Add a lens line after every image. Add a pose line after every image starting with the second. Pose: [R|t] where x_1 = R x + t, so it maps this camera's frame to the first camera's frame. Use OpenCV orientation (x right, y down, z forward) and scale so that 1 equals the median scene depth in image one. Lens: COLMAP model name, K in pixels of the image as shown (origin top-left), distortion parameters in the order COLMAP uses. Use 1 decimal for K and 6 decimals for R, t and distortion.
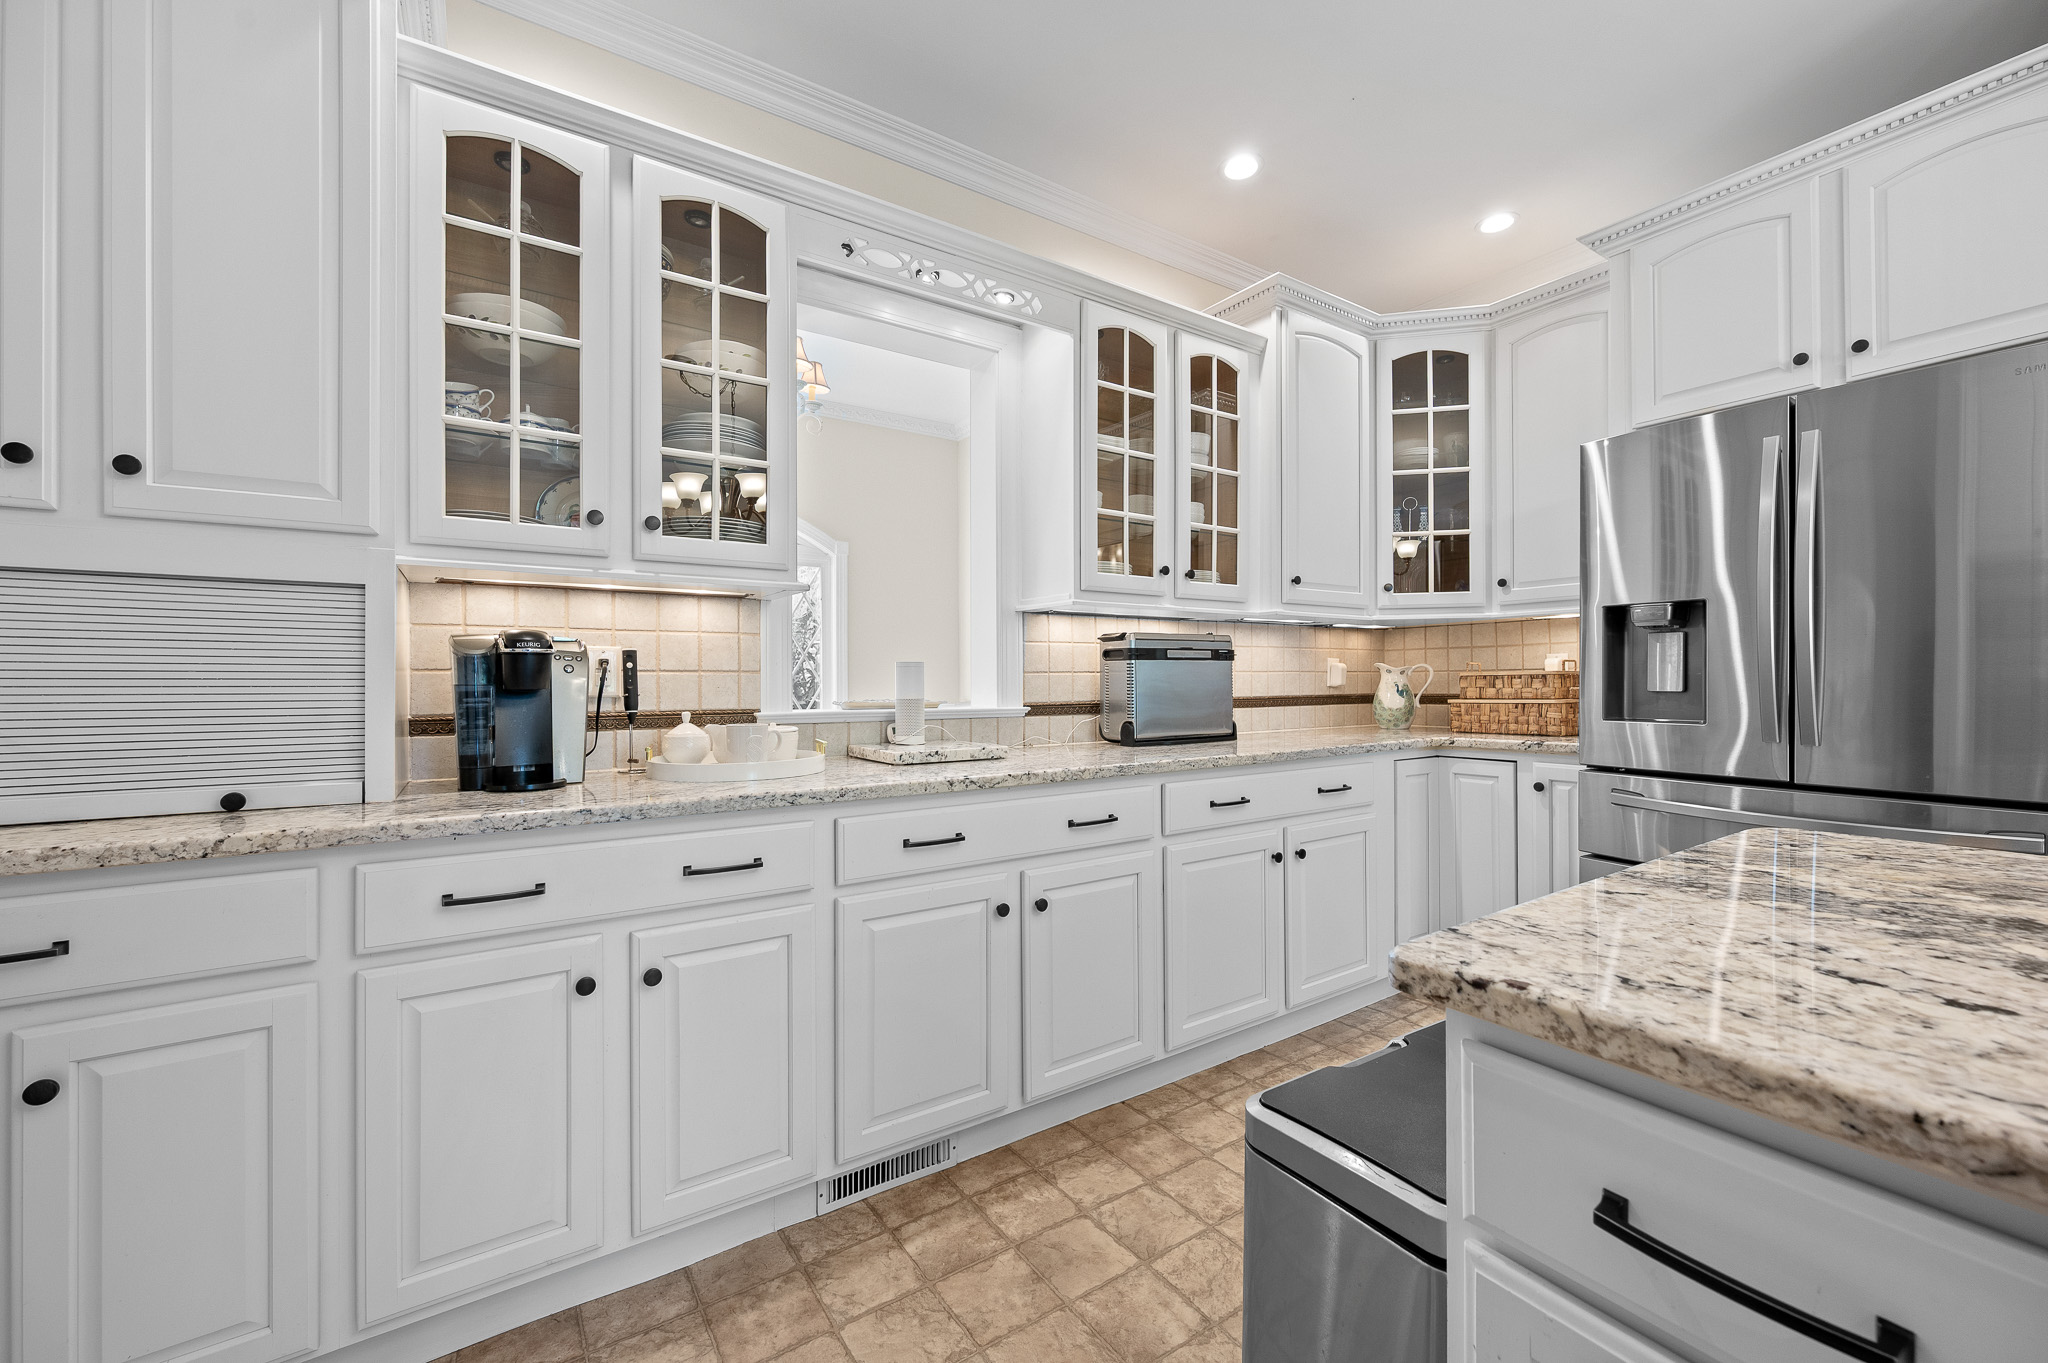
lens RADIAL K [[821.0, 0, 1039.5], [0, 821.0, 678.4], [0, 0, 1]] dist [-0.001898, 0.000526]
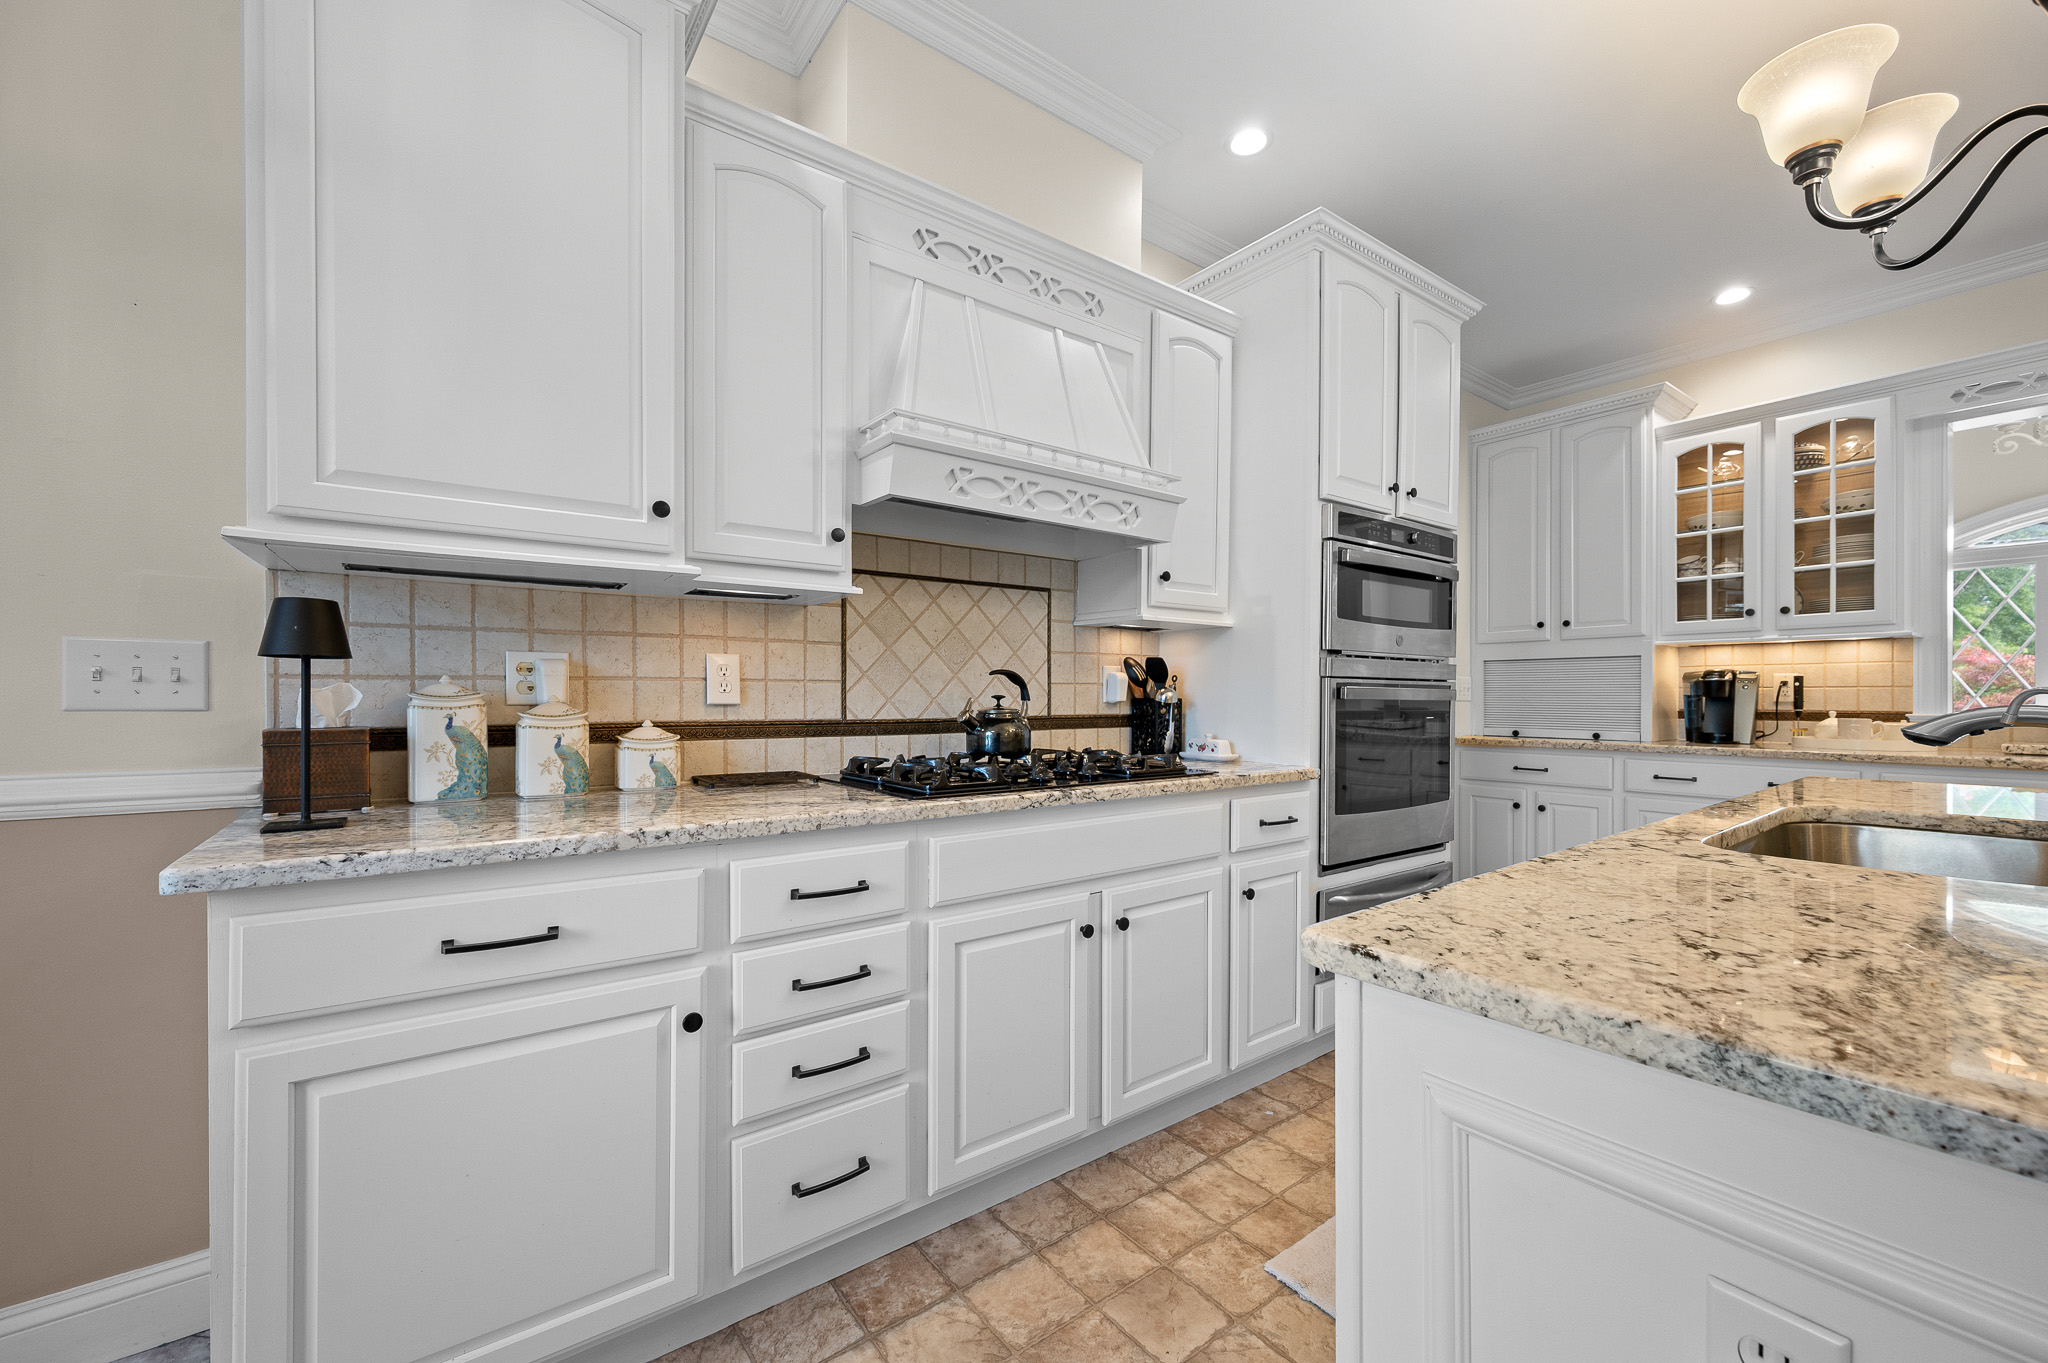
lens RADIAL K [[821.0, 0, 1023.1], [0, 821.0, 687.6], [0, 0, 1]] dist [-0.001898, 0.000526]
pose [[0.058891, -0.003374, -0.998259, 0.731357], [0.007057, 0.999971, -0.002964, -0.009533], [0.998239, -0.006870, 0.058913, -0.484980]]
